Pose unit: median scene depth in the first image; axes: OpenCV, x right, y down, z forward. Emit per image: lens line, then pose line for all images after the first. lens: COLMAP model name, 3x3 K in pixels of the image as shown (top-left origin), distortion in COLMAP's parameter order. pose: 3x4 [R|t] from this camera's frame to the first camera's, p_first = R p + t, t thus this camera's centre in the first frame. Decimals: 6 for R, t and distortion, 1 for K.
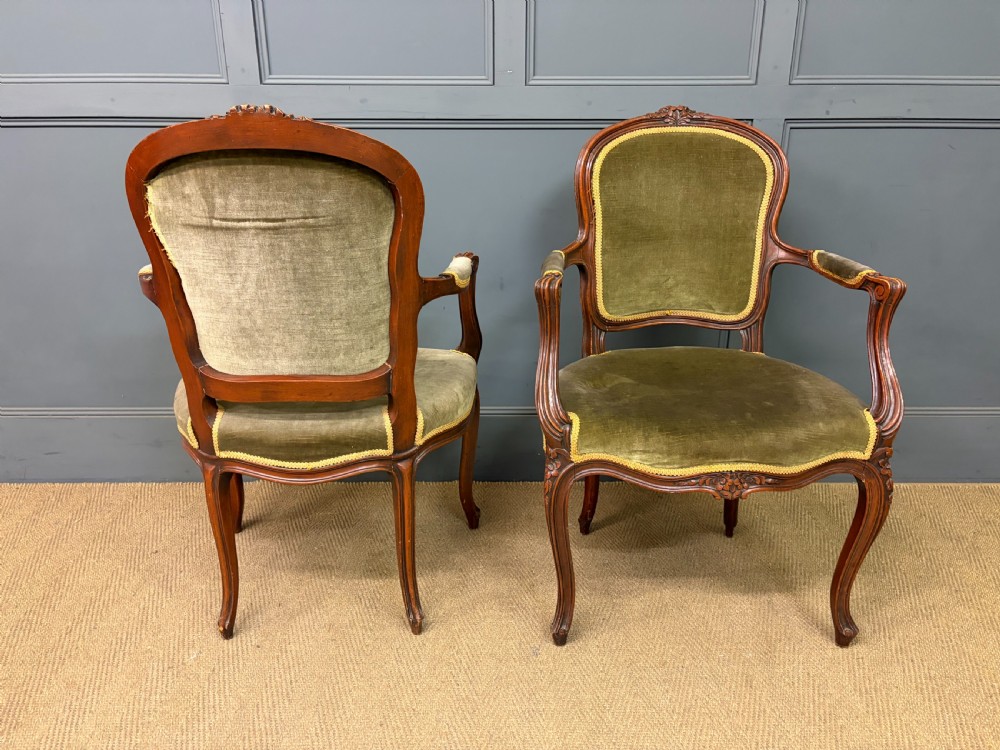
lens RADIAL K [[764.5, 0, 497.9], [0, 764.5, 378.3], [0, 0, 1]] dist [0.047522, -0.059965]
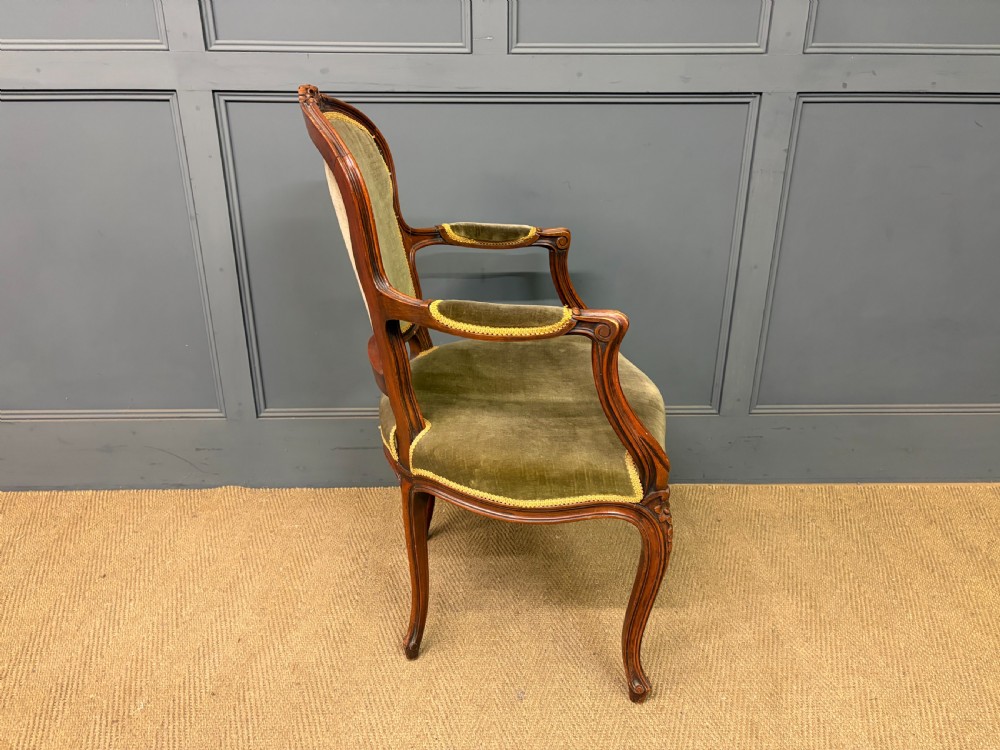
lens RADIAL K [[764.5, 0, 499.4], [0, 764.5, 376.7], [0, 0, 1]] dist [0.047522, -0.059965]
pose [[0.999782, -0.005342, 0.020174, 0.007378], [0.004131, 0.998213, 0.059607, -0.071870], [-0.020456, -0.059511, 0.998018, 0.108084]]
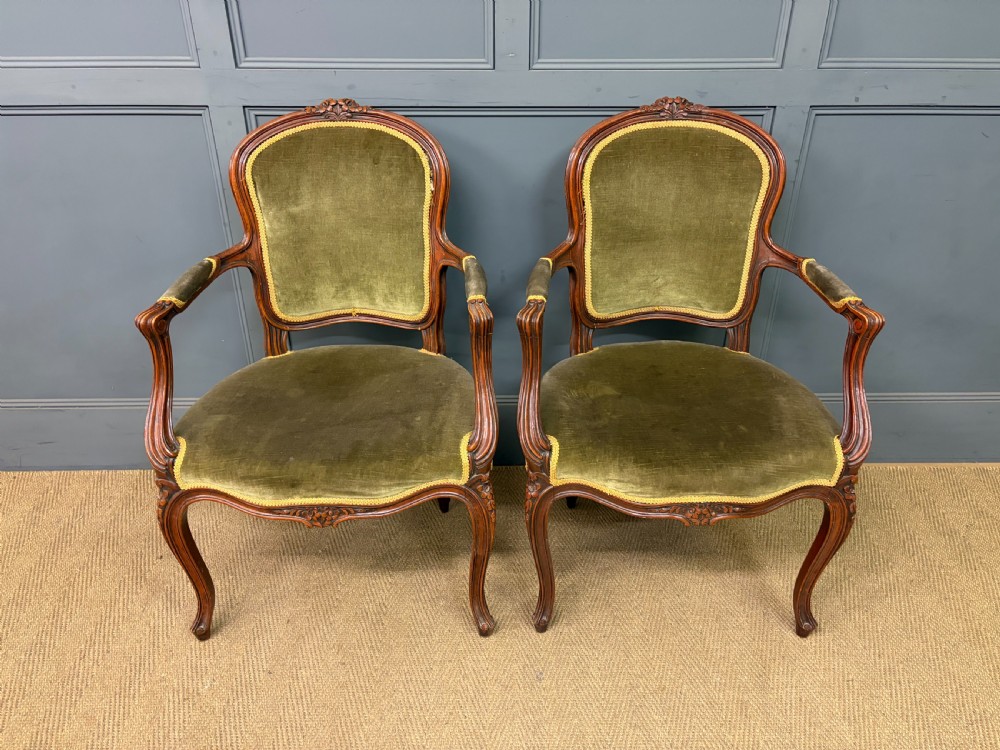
lens RADIAL K [[764.5, 0, 500.8], [0, 764.5, 376.7], [0, 0, 1]] dist [0.047522, -0.059965]
pose [[0.999873, -0.005261, 0.015051, -0.015466], [0.002551, 0.984617, 0.174708, -0.210676], [-0.015739, -0.174647, 0.984505, 0.048906]]
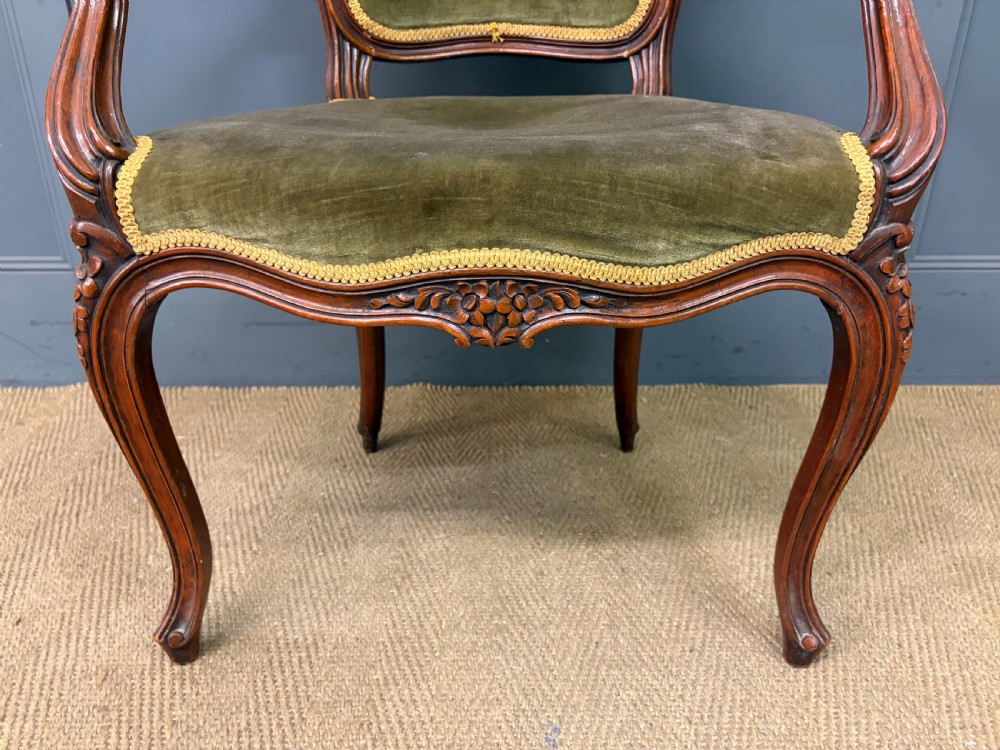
lens RADIAL K [[764.5, 0, 502.2], [0, 764.5, 384.1], [0, 0, 1]] dist [0.047522, -0.059965]
pose [[0.999877, -0.003567, 0.015240, 0.013558], [0.002114, 0.995540, 0.094316, 0.105075], [-0.015509, -0.094272, 0.995426, 0.547105]]
